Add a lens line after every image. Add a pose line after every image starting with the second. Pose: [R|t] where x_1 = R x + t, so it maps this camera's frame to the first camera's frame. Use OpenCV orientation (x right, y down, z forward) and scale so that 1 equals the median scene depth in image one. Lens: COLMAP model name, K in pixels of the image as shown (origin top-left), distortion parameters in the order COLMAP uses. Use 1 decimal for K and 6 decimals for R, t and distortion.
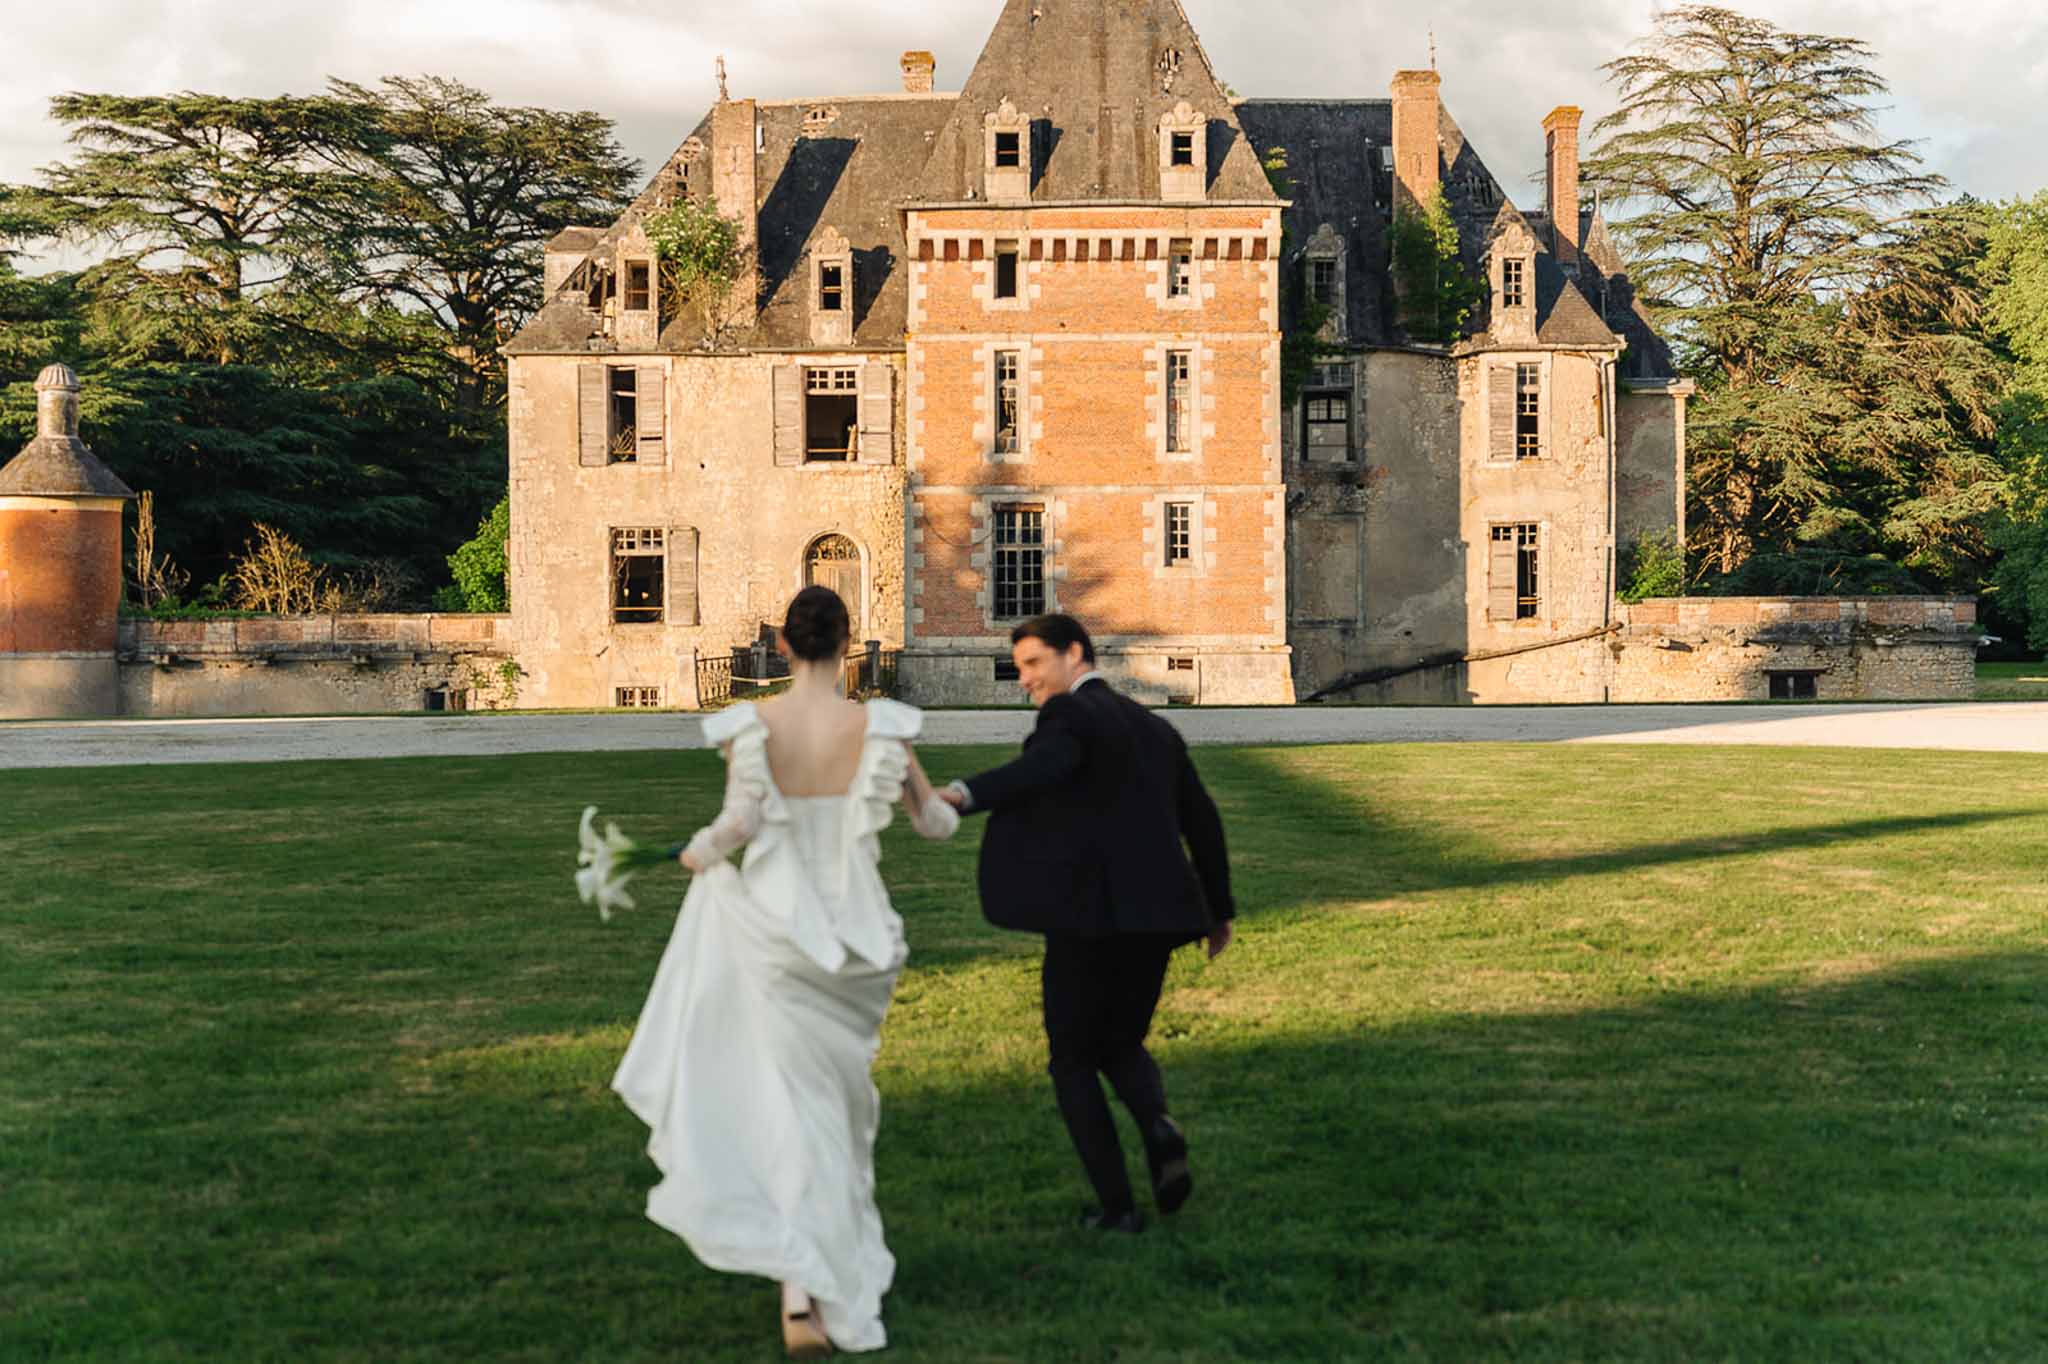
lens RADIAL K [[2347.5, 0, 1091.5], [0, 2347.5, 773.8], [0, 0, 1]] dist [0.002881, 0.000000]
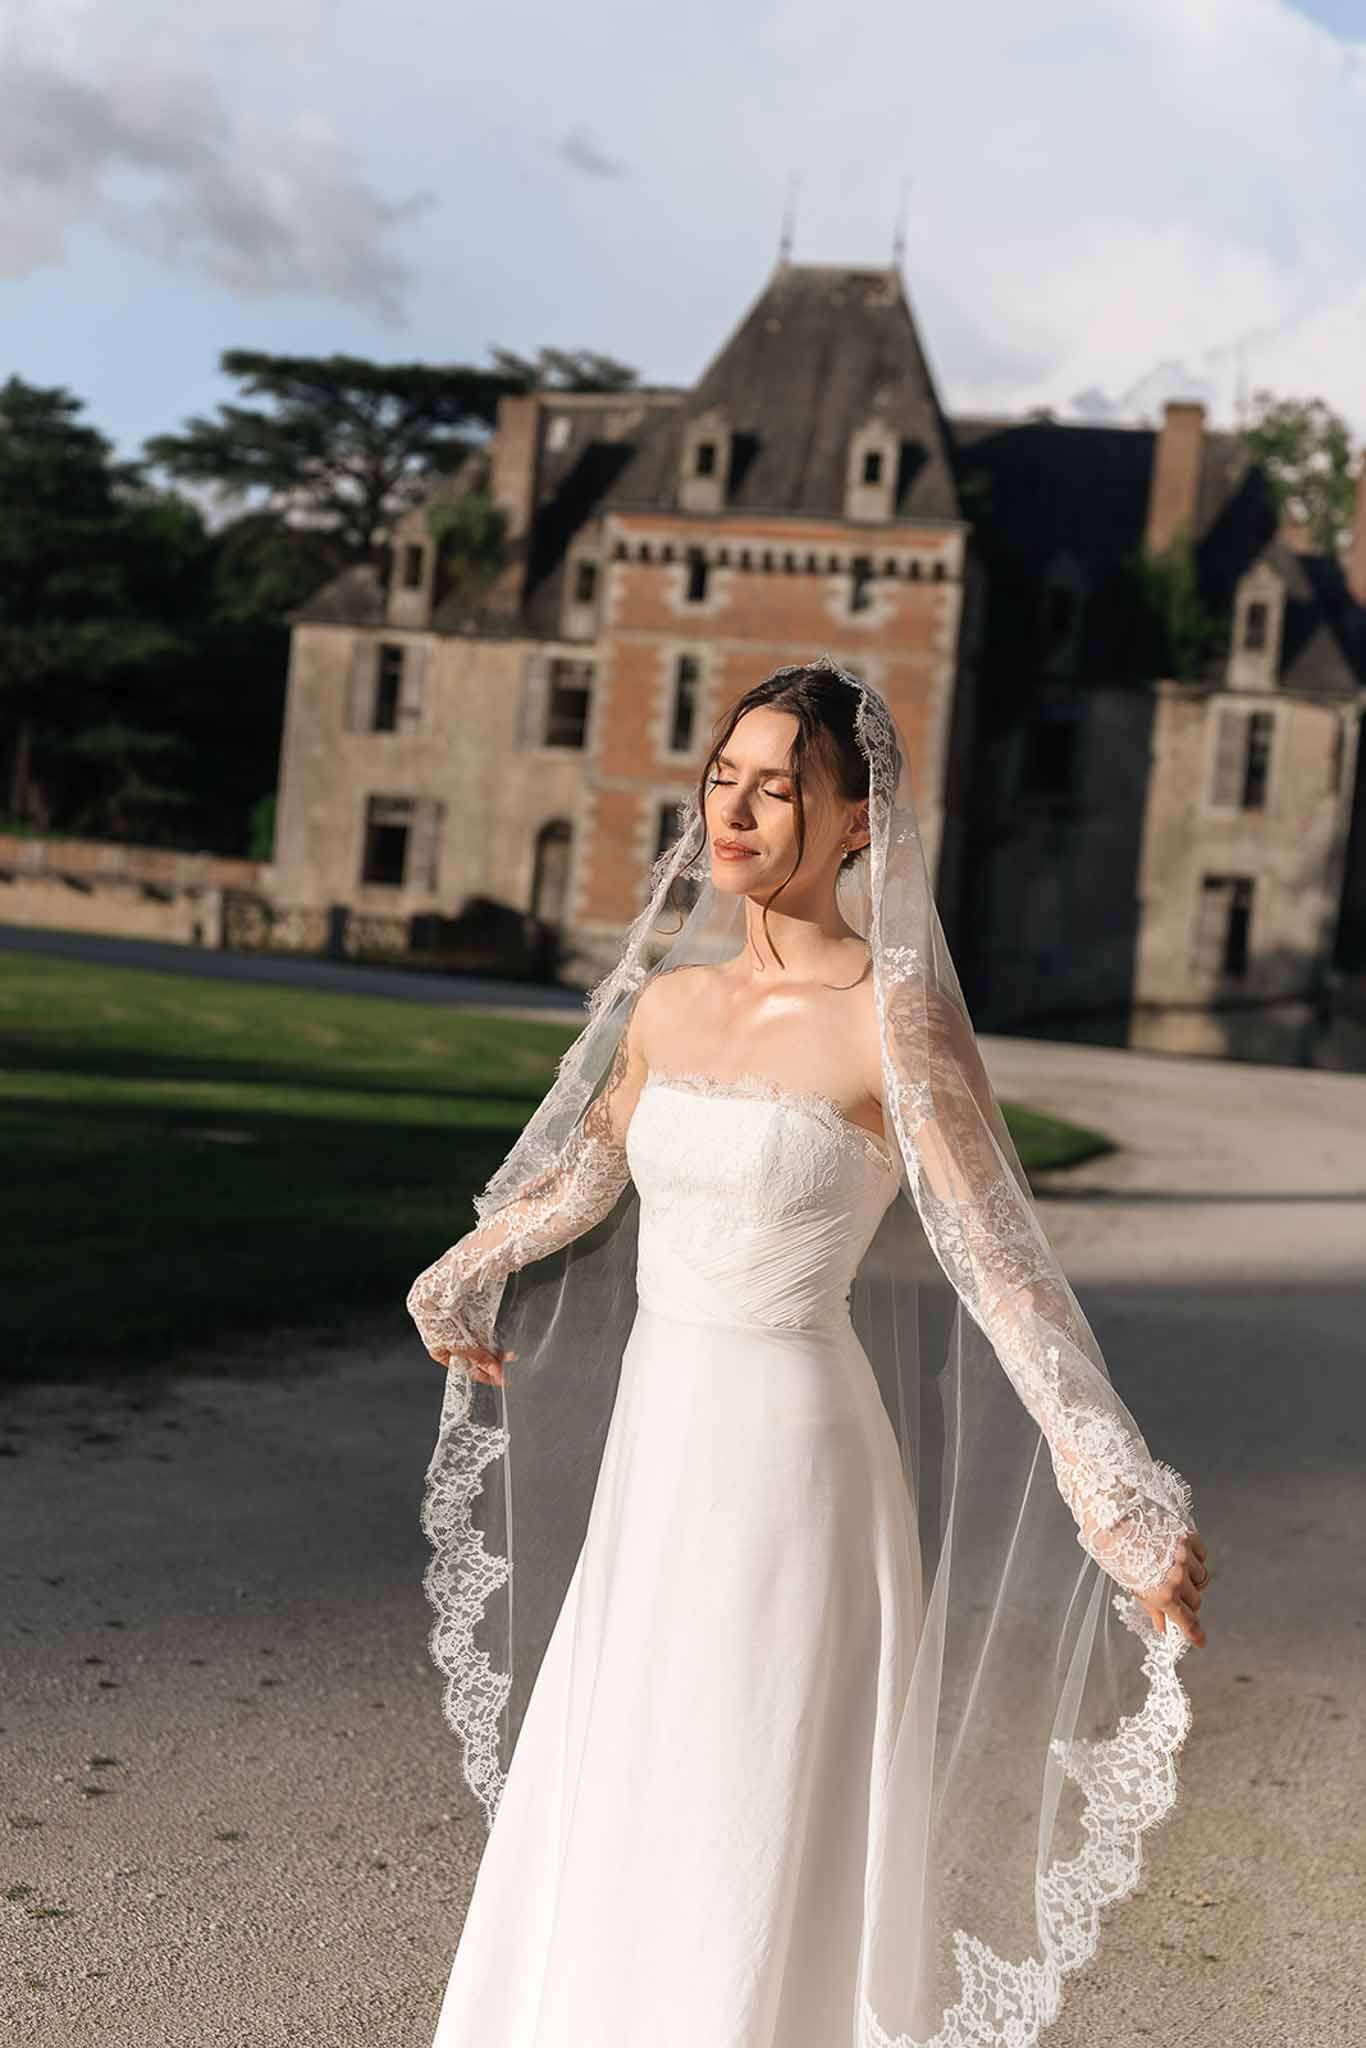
lens RADIAL K [[2633.8, 0, 691.4], [0, 2633.8, 1152.4], [0, 0, 1]] dist [0.082514, 0.000000]
pose [[0.947943, 0.132935, -0.289365, 0.304475], [-0.131694, 0.991003, 0.023848, 0.009408], [0.289932, 0.015501, 0.956922, -0.105368]]
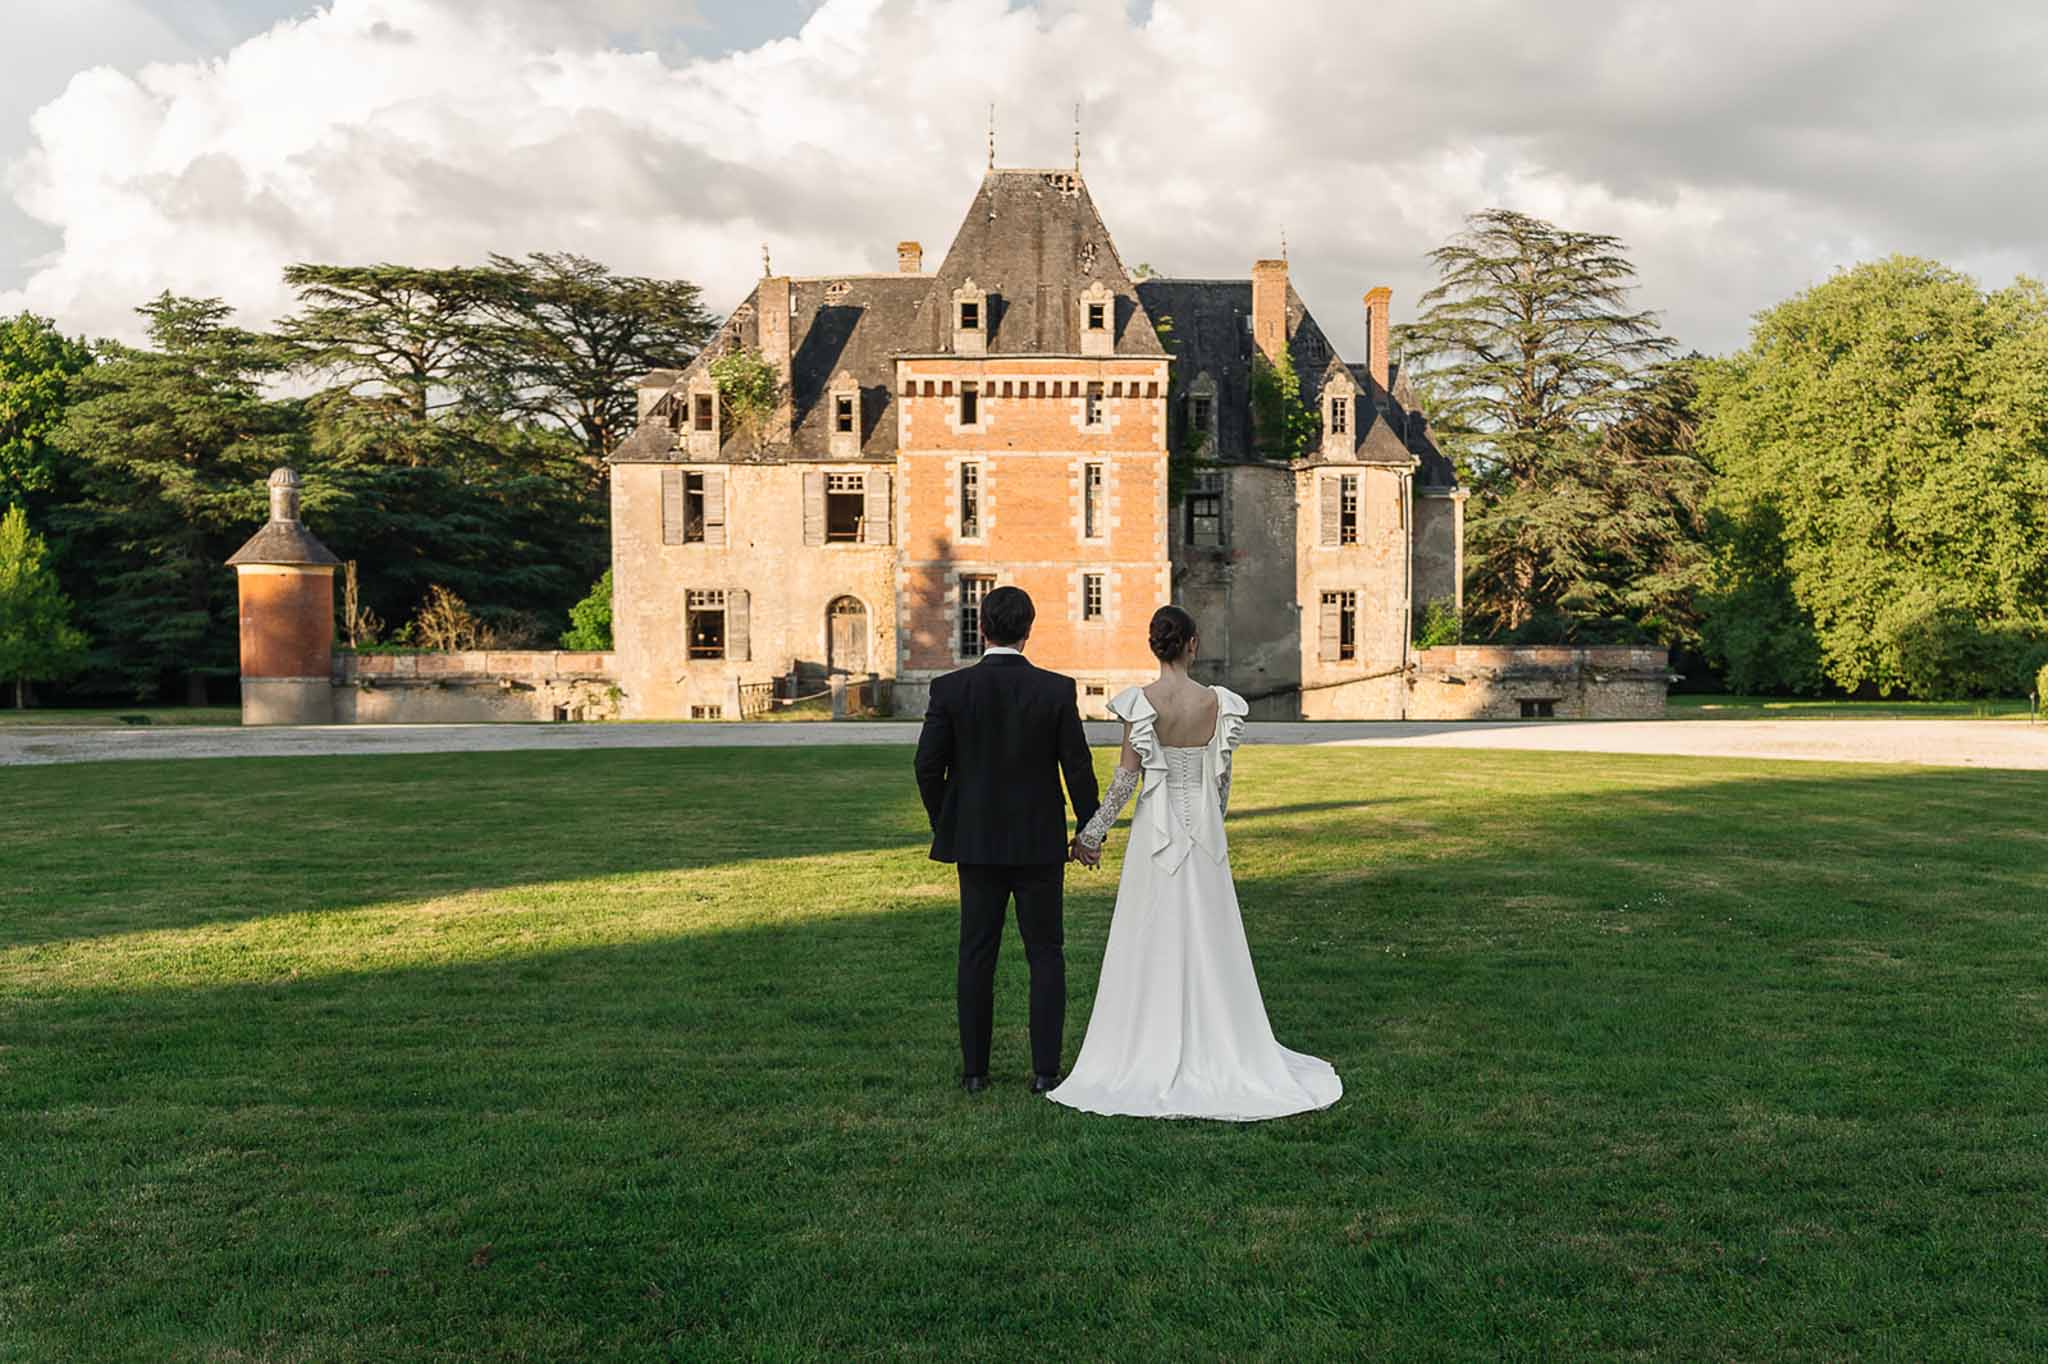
lens RADIAL K [[1725.8, 0, 1087.0], [0, 1725.8, 857.3], [0, 0, 1]] dist [-0.011899, 0.003566]
pose [[0.999904, 0.005502, 0.012696, 0.019630], [-0.006107, 0.998822, 0.048140, 0.002416], [-0.012417, -0.048213, 0.998760, -0.024988]]
